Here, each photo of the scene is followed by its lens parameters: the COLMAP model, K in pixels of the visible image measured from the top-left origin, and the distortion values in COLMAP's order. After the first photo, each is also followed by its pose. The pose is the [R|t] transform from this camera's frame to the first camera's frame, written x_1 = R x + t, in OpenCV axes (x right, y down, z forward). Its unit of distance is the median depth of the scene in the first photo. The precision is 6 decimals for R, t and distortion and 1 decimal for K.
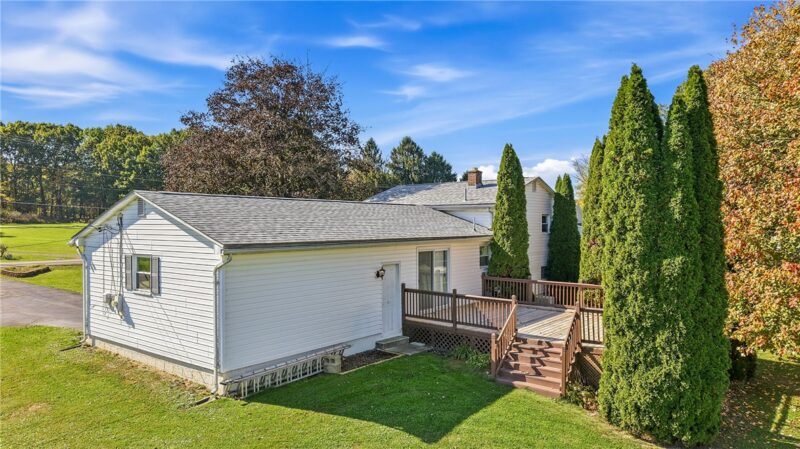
lens RADIAL K [[536.5, 0, 403.2], [0, 536.5, 222.3], [0, 0, 1]] dist [0.009238, -0.000435]
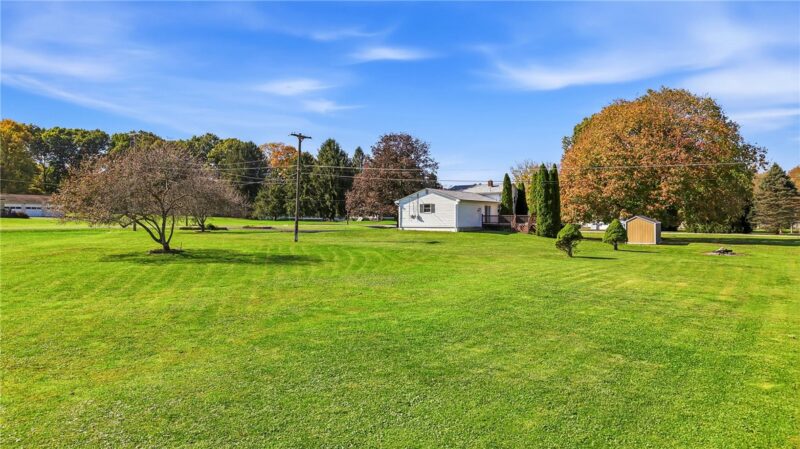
lens RADIAL K [[536.5, 0, 397.3], [0, 536.5, 224.4], [0, 0, 1]] dist [0.009238, -0.000435]
pose [[0.992143, -0.004956, 0.125010, -1.205855], [0.003531, 0.999926, 0.011625, 0.167234], [-0.125058, -0.011093, 0.992087, -2.962335]]
